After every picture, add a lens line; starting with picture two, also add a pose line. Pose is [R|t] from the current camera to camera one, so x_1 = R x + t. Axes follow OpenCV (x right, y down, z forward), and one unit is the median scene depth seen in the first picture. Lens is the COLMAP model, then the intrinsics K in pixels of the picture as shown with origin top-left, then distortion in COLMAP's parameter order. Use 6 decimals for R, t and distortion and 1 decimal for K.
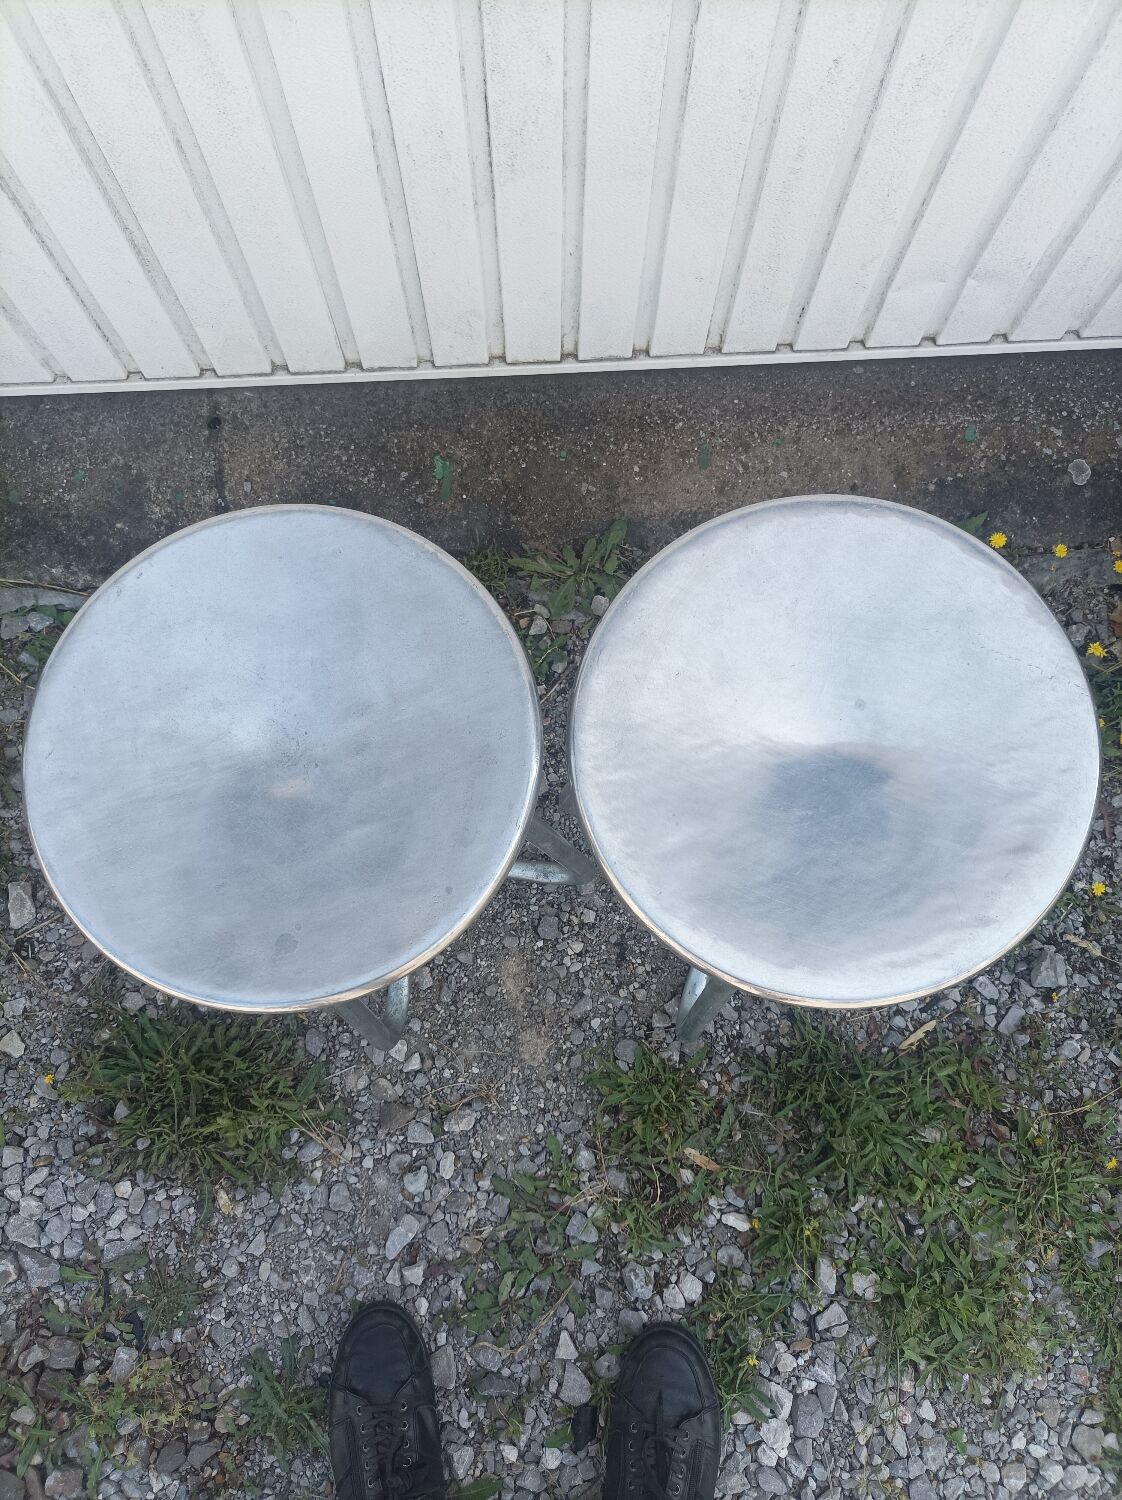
lens RADIAL K [[1128.4, 0, 582.3], [0, 1128.4, 744.5], [0, 0, 1]] dist [0.005088, -0.008159]
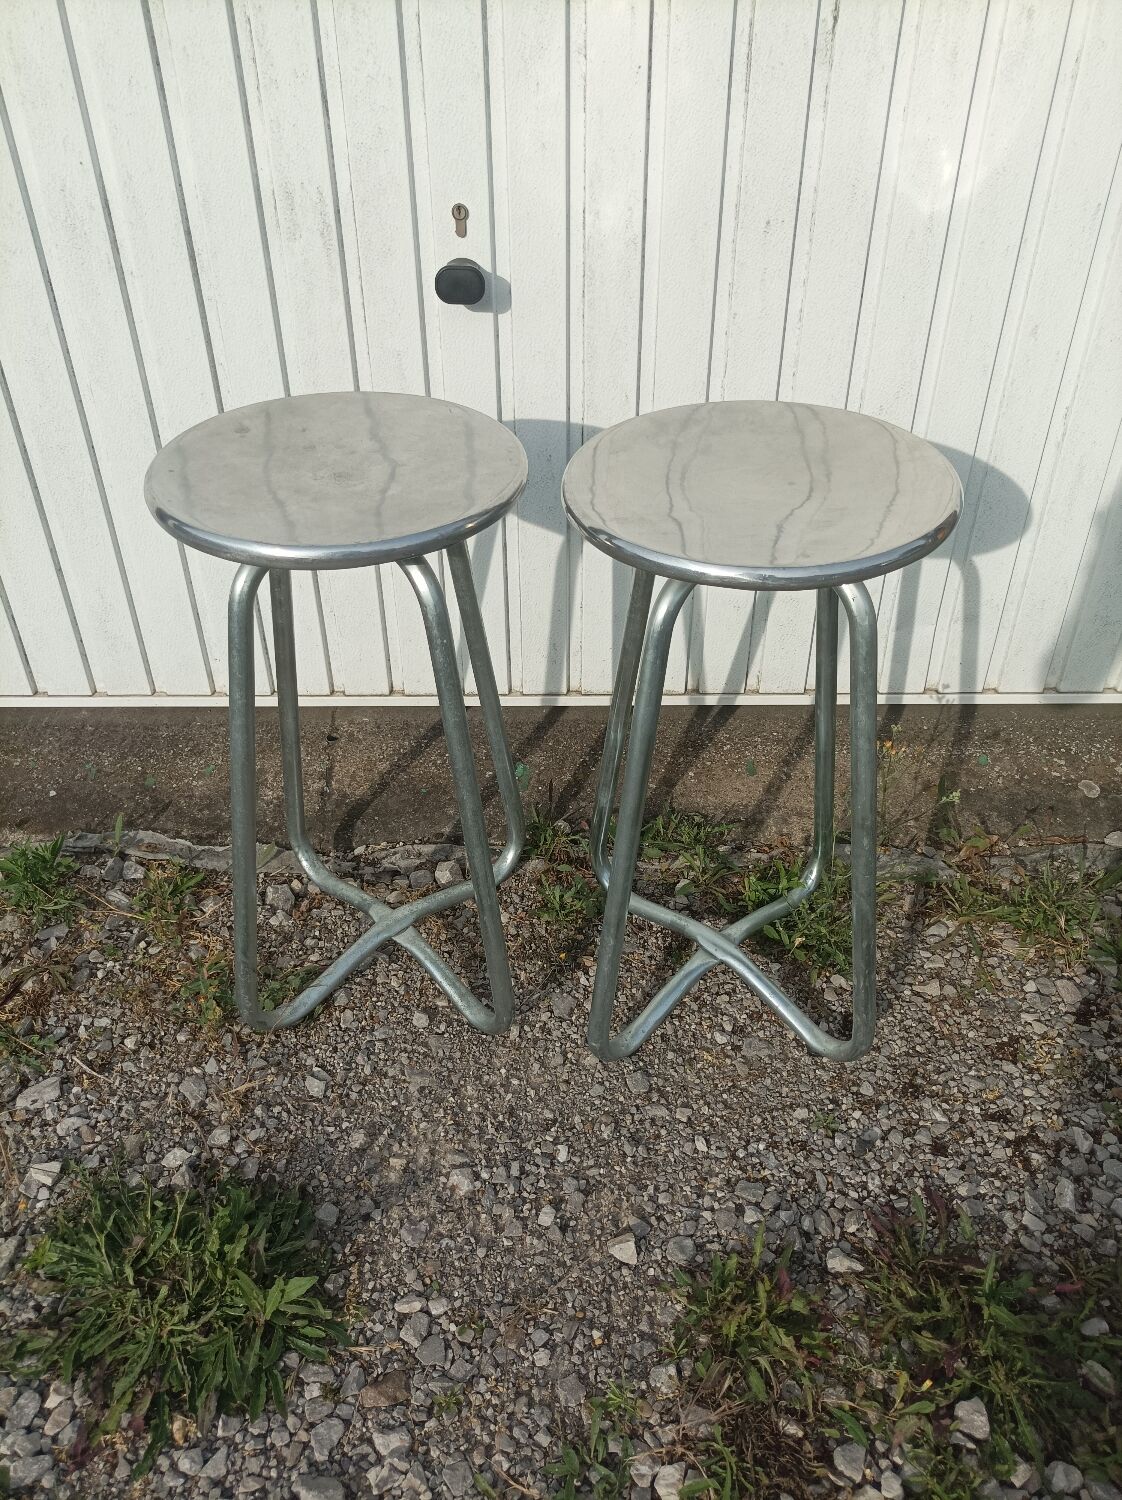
lens RADIAL K [[1128.4, 0, 562.0], [0, 1128.4, 752.4], [0, 0, 1]] dist [0.005088, -0.008159]
pose [[0.998538, 0.022734, -0.049035, -0.029918], [-0.049385, 0.752424, -0.656825, 0.535664], [0.021963, 0.658286, 0.752447, 0.134051]]
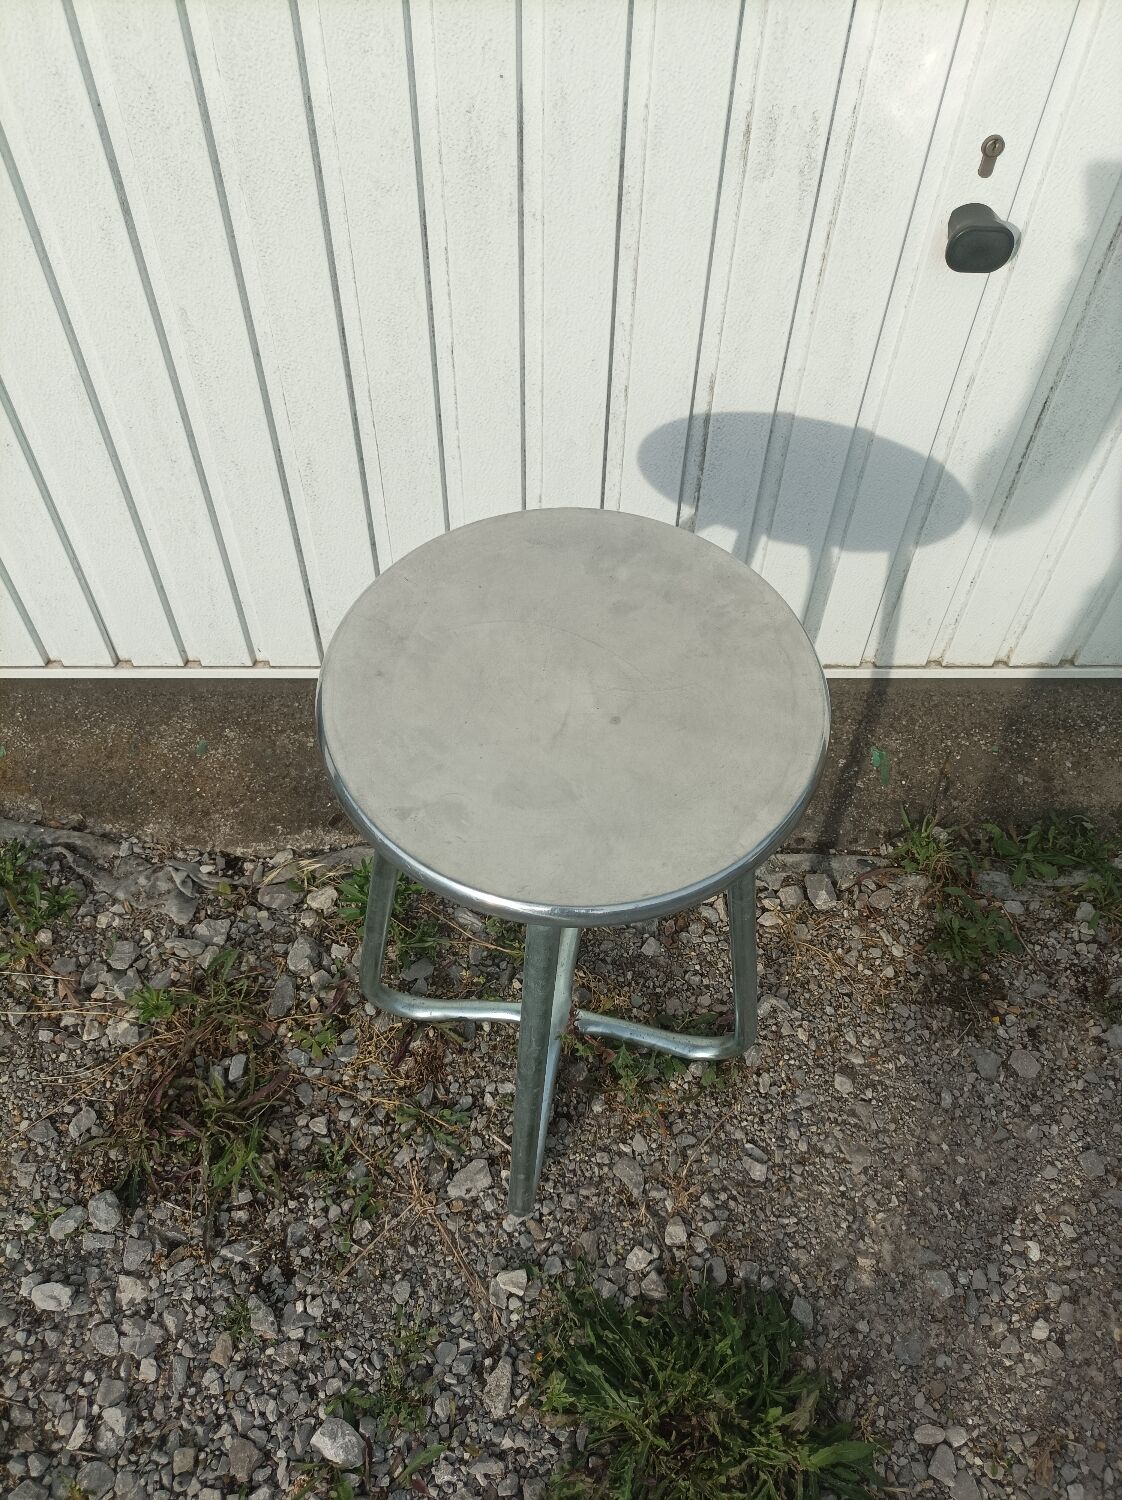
lens RADIAL K [[1128.4, 0, 551.8], [0, 1128.4, 751.9], [0, 0, 1]] dist [0.005088, -0.008159]
pose [[0.999169, 0.034841, -0.021168, -0.436107], [-0.040552, 0.902696, -0.428364, 0.224772], [0.004184, 0.428867, 0.903358, 0.063360]]
